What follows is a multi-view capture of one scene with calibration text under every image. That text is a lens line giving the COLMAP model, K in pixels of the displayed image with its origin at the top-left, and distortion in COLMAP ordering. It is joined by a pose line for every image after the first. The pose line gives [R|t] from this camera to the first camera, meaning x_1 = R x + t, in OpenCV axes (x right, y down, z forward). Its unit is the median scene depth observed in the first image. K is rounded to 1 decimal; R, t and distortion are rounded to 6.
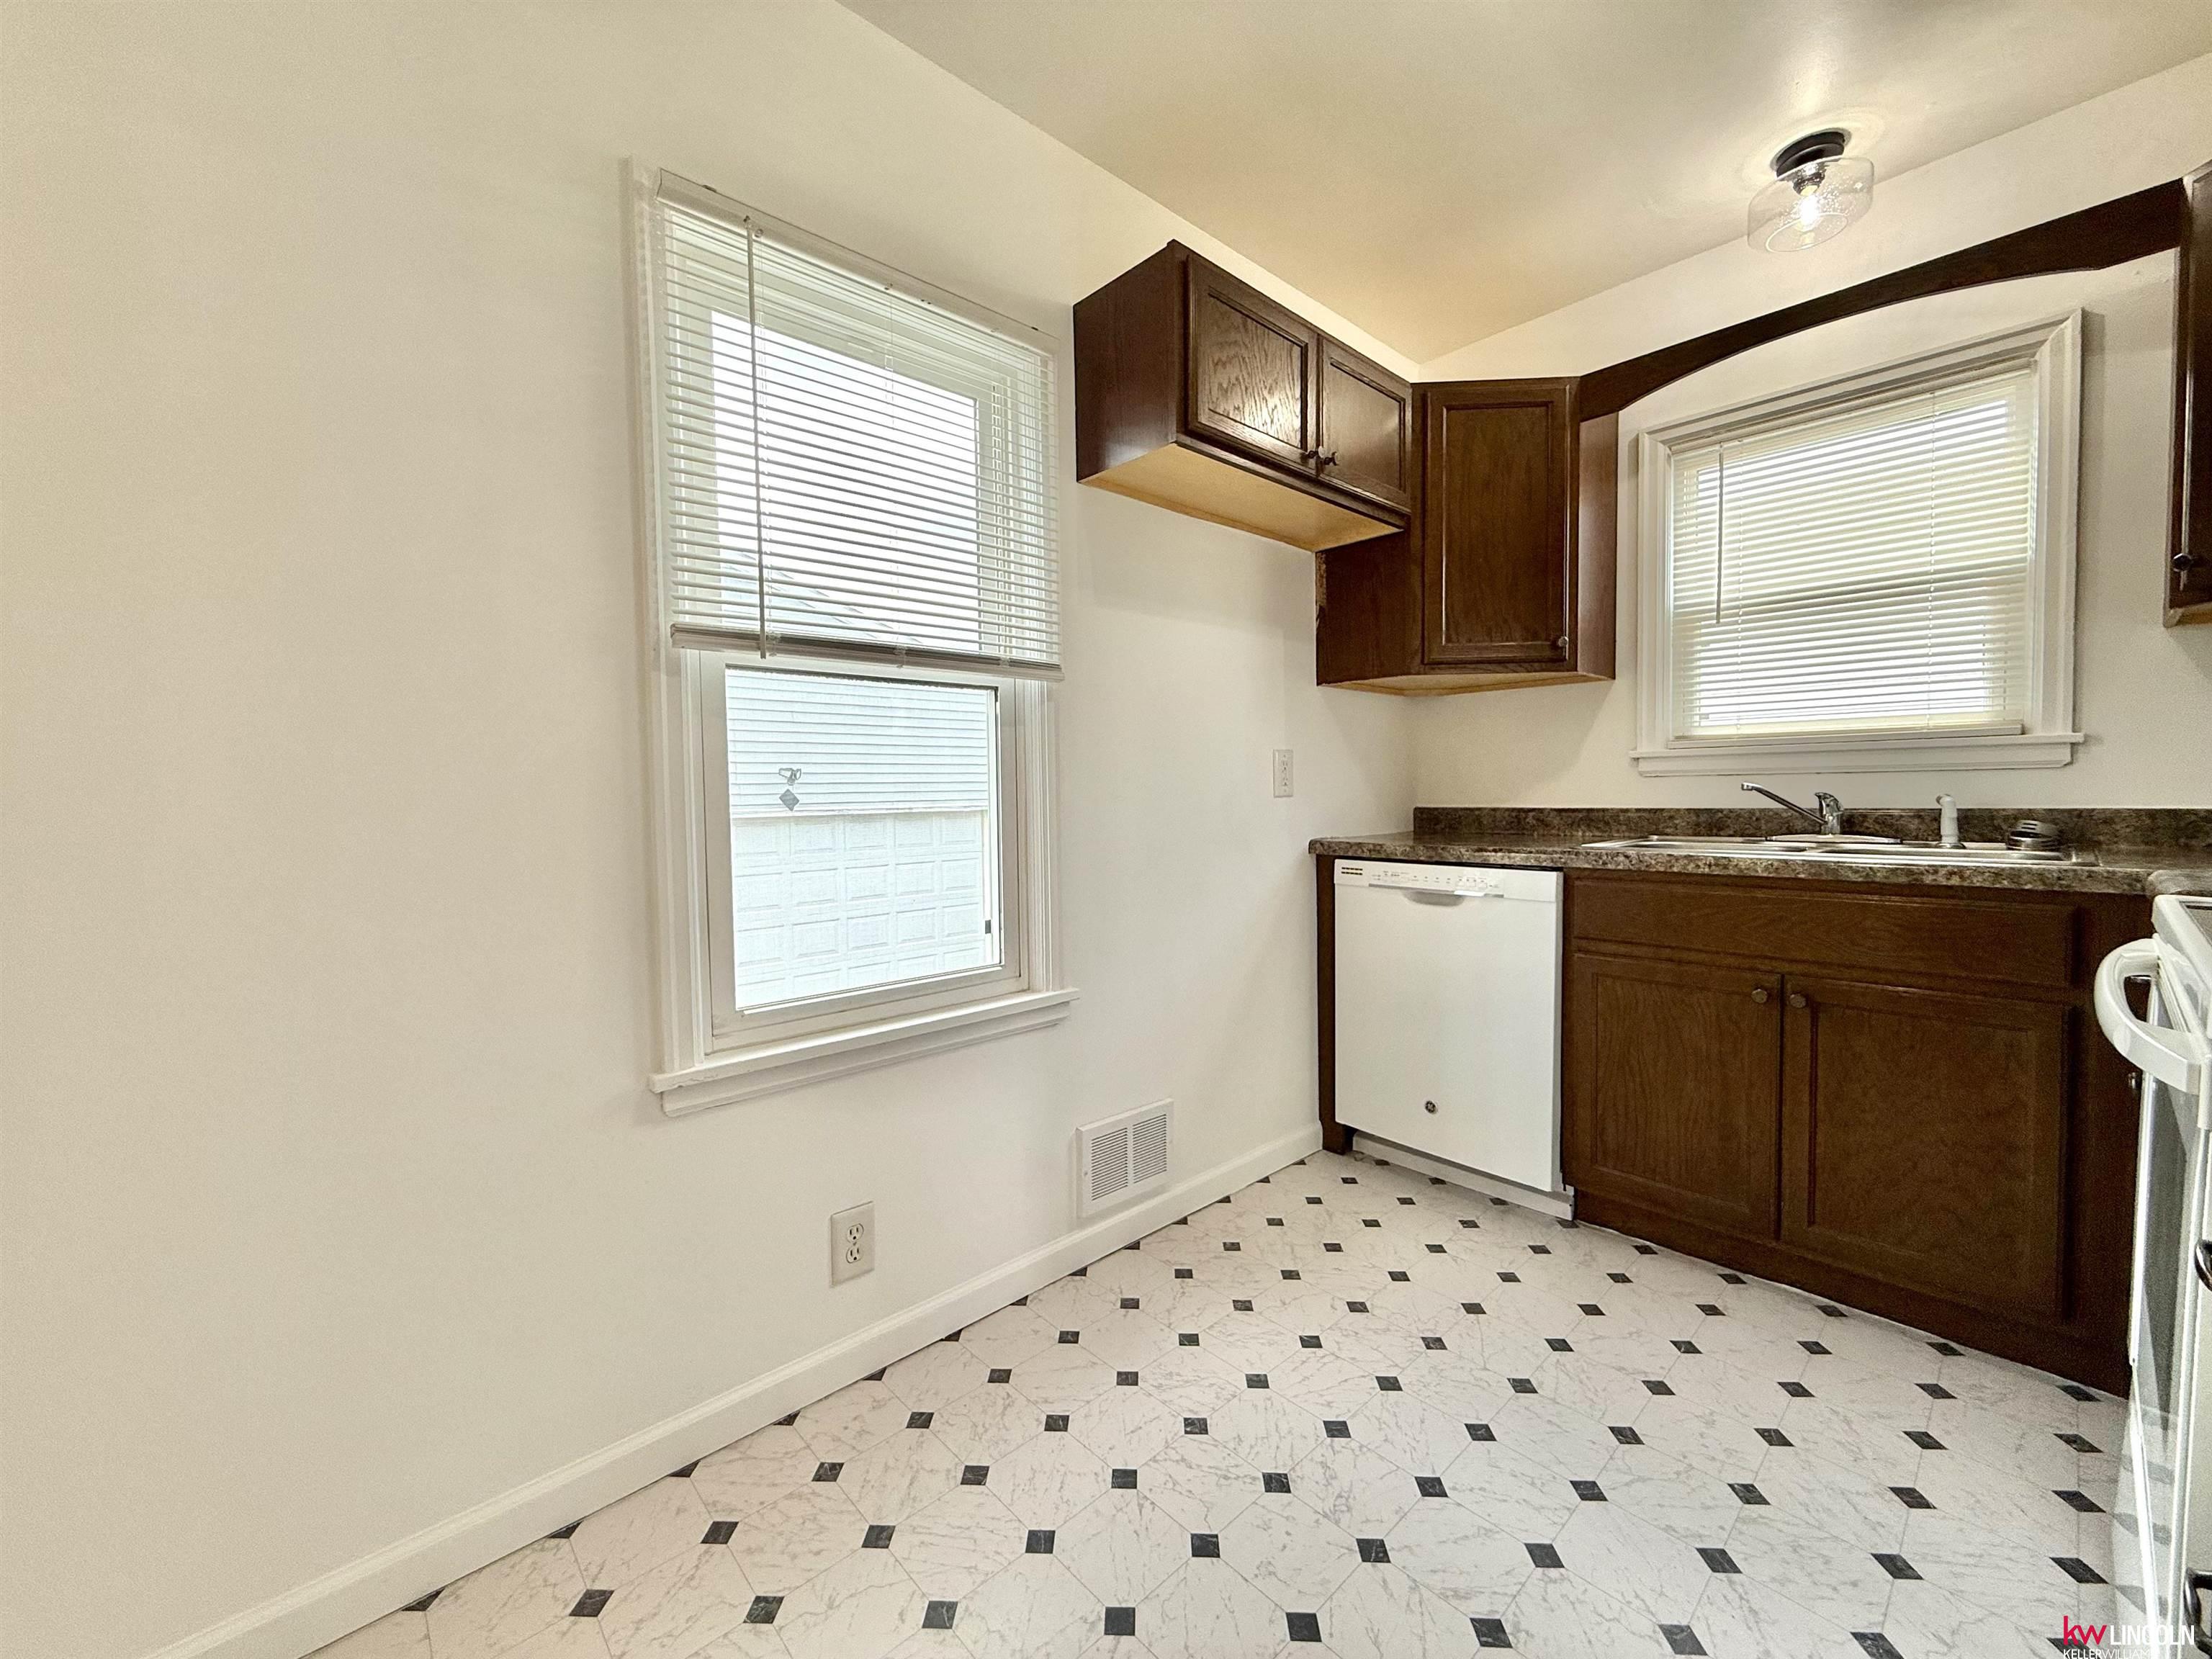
lens RADIAL K [[885.2, 0, 1106.0], [0, 885.2, 829.5], [0, 0, 1]] dist [0.000012, -0.000239]
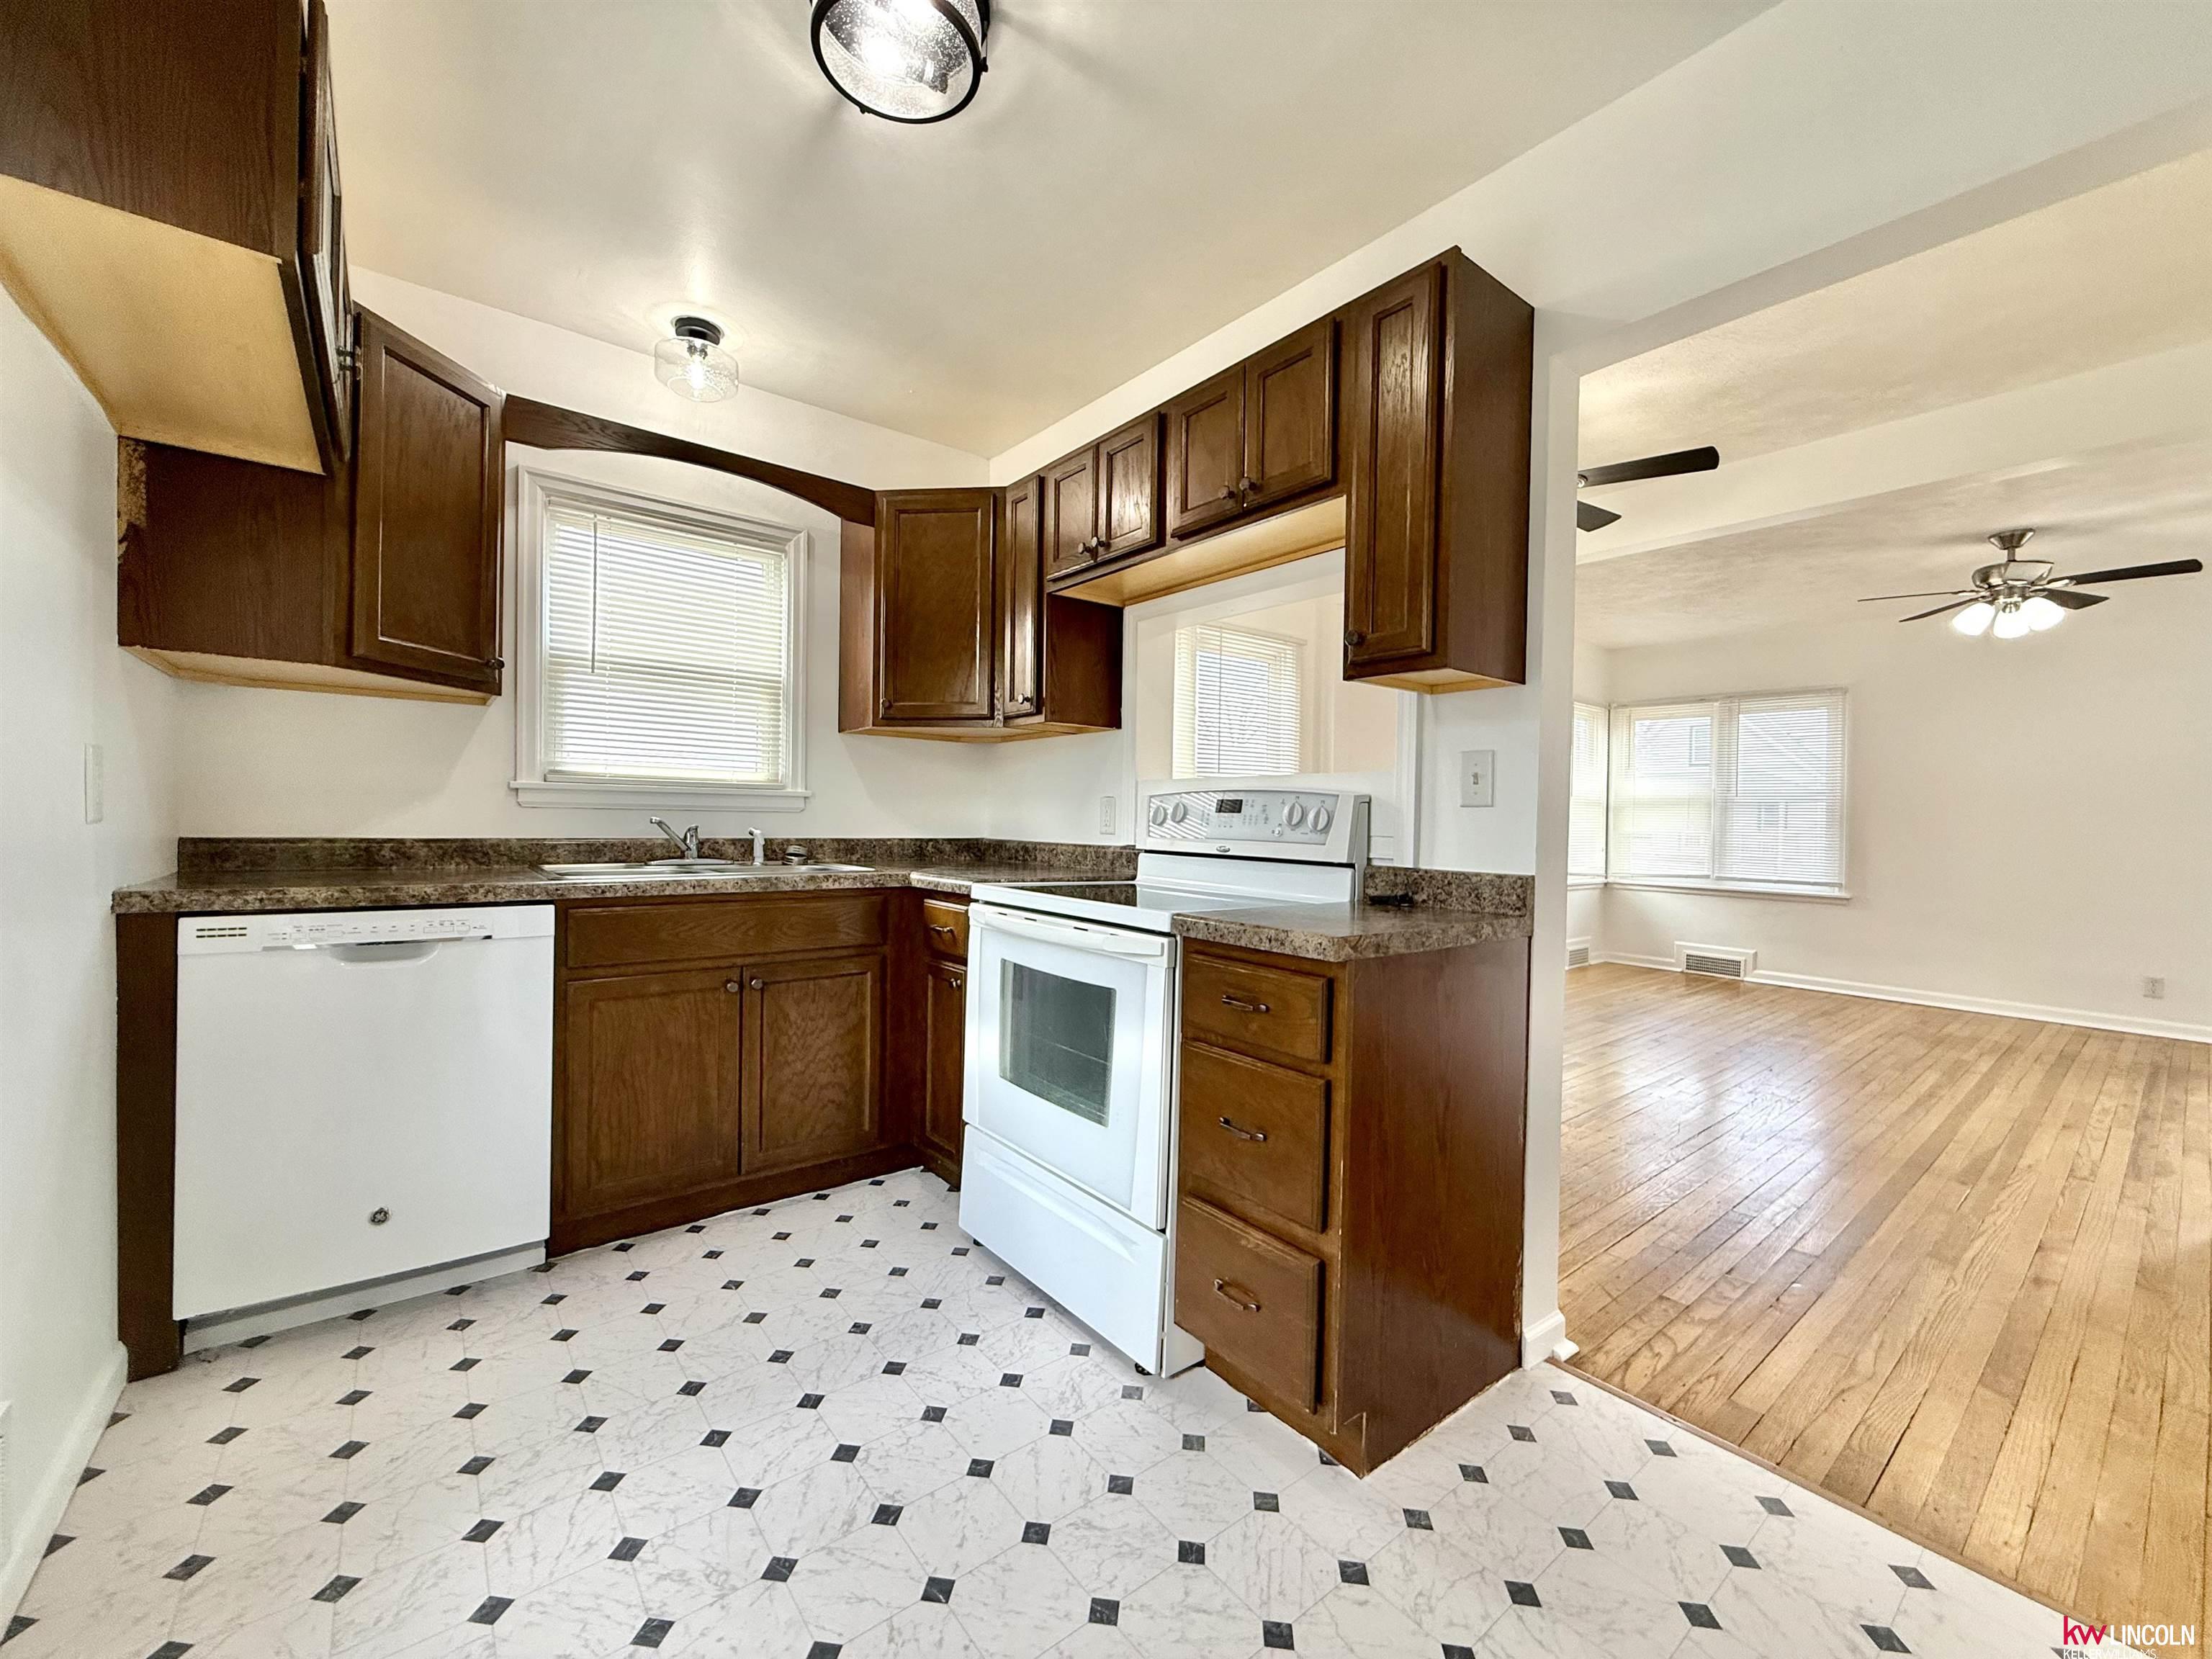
lens RADIAL K [[883.7, 0, 1097.9], [0, 883.7, 832.1], [0, 0, 1]] dist [-0.000008, 0.000023]
pose [[0.070061, 0.001496, 0.997542, -0.440168], [0.022667, 0.999738, -0.003091, -0.016595], [-0.997285, 0.022828, 0.070008, 0.343967]]
